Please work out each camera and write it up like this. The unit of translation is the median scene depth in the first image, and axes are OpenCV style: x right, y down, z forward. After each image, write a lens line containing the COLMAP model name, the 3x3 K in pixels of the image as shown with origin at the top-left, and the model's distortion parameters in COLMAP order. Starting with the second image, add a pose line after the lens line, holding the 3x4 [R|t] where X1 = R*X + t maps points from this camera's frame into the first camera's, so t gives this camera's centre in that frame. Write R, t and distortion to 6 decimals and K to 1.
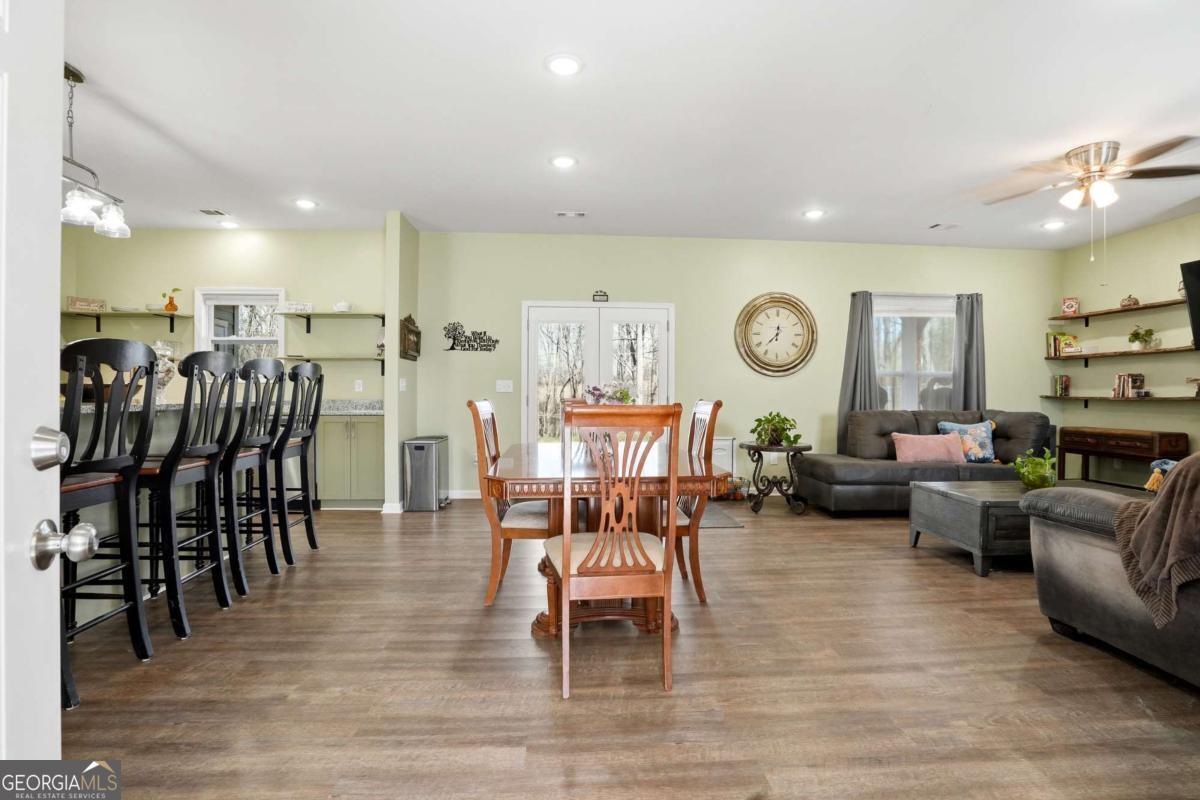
lens RADIAL K [[562.9, 0, 605.8], [0, 562.9, 395.9], [0, 0, 1]] dist [-0.054101, 0.017813]
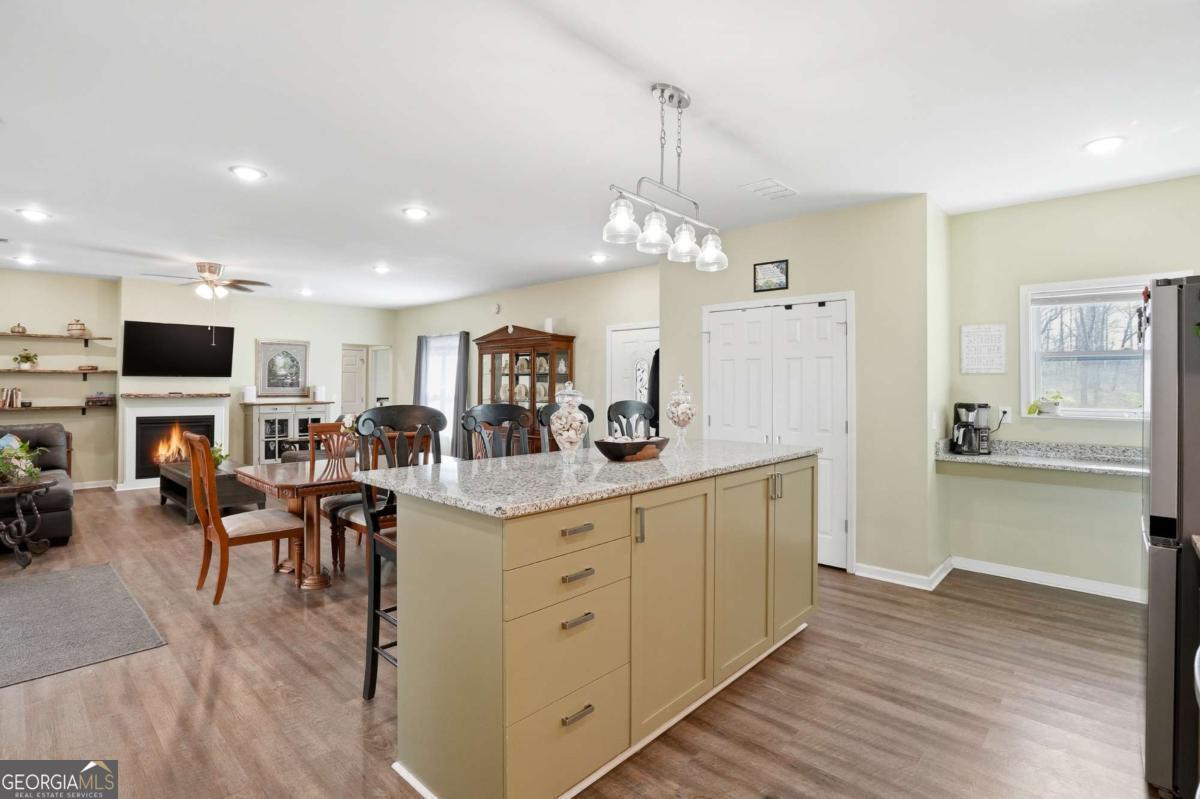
lens RADIAL K [[562.9, 0, 584.9], [0, 562.9, 377.5], [0, 0, 1]] dist [-0.054101, 0.017813]
pose [[-0.669394, 0.003461, 0.742899, -0.853394], [-0.004183, 0.999956, -0.008428, -0.064206], [-0.742896, -0.008749, -0.669350, 0.928957]]
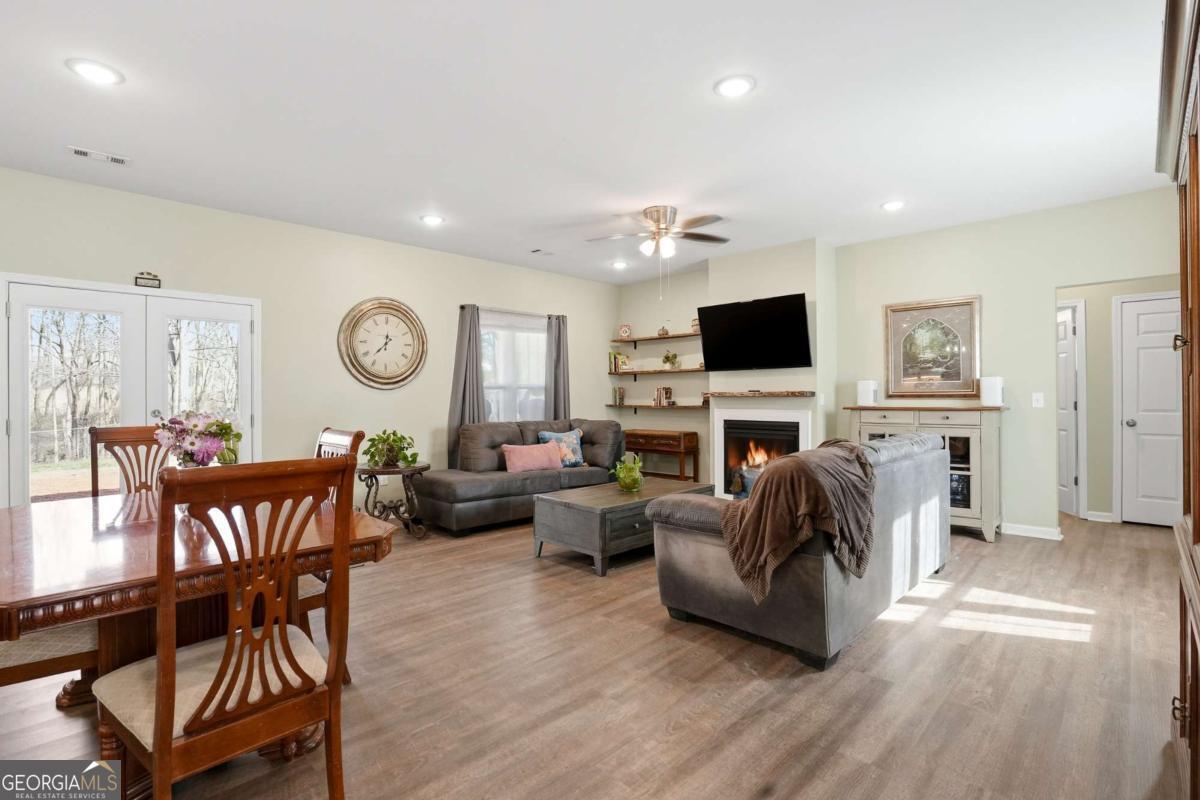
lens RADIAL K [[562.9, 0, 597.7], [0, 562.9, 395.4], [0, 0, 1]] dist [-0.054101, 0.017813]
pose [[0.753739, -0.006678, 0.657139, -0.040693], [0.010832, 0.999939, -0.002262, -0.022204], [-0.657084, 0.008823, 0.753766, 0.097830]]
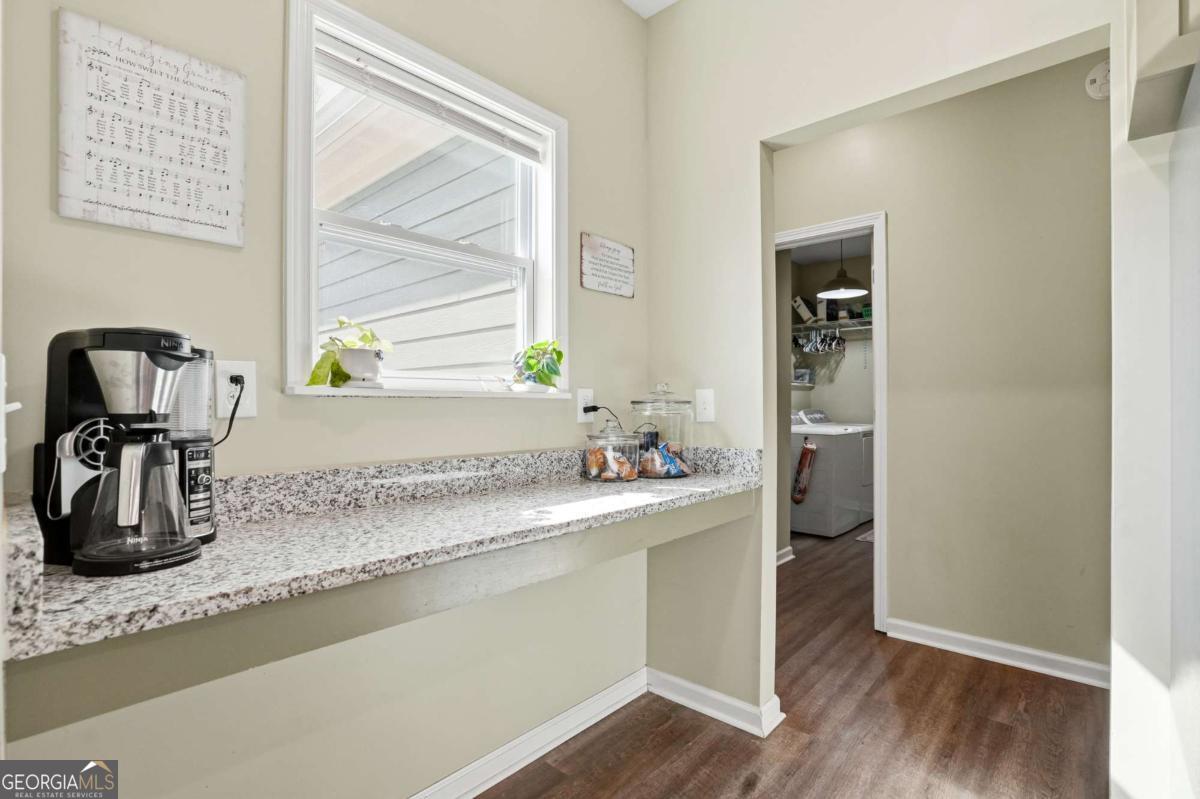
lens RADIAL K [[562.9, 0, 610.9], [0, 562.9, 402.1], [0, 0, 1]] dist [-0.054101, 0.017813]
pose [[-0.713779, -0.005766, -0.700347, -0.620995], [-0.009108, 0.999958, 0.001050, -0.015063], [0.700312, 0.007128, -0.713801, 0.222913]]
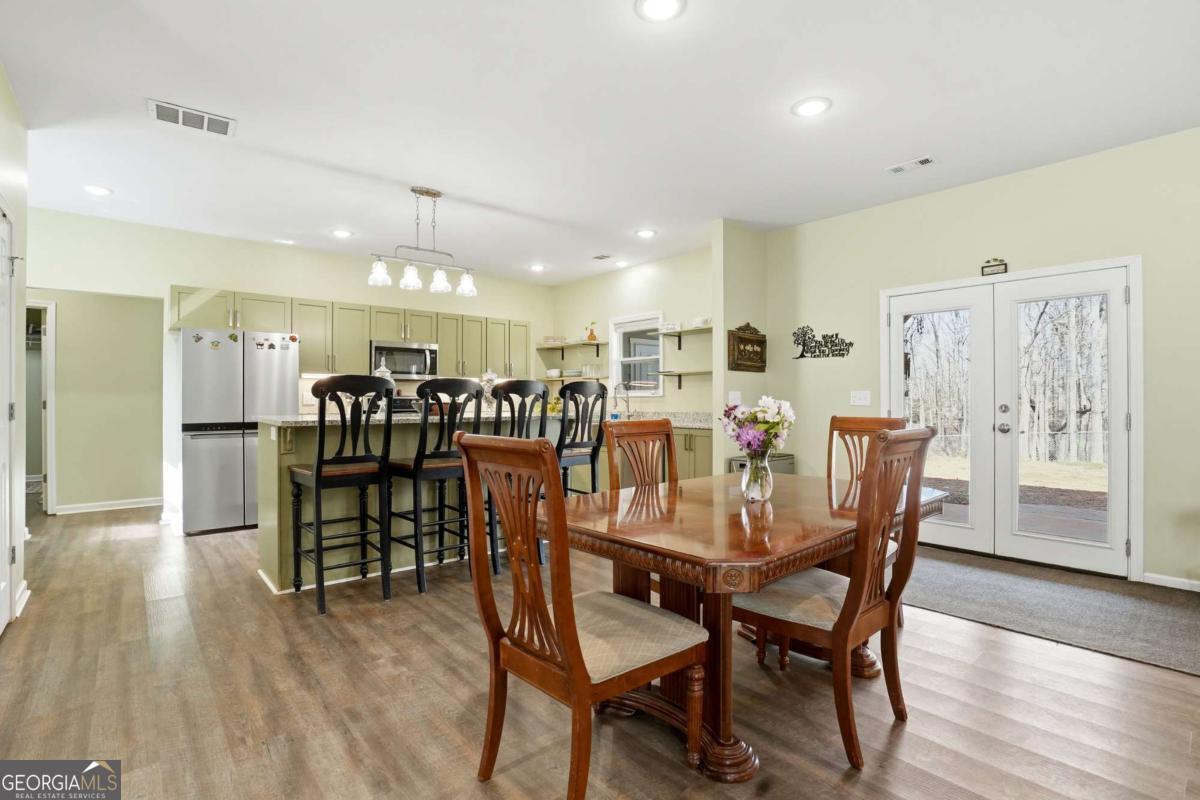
lens RADIAL K [[562.9, 0, 600.5], [0, 562.9, 393.7], [0, 0, 1]] dist [-0.054101, 0.017813]
pose [[0.596295, -0.011060, -0.802689, 0.276036], [-0.002561, 0.999874, -0.015680, -0.011923], [0.802762, 0.011406, 0.596191, 0.249495]]
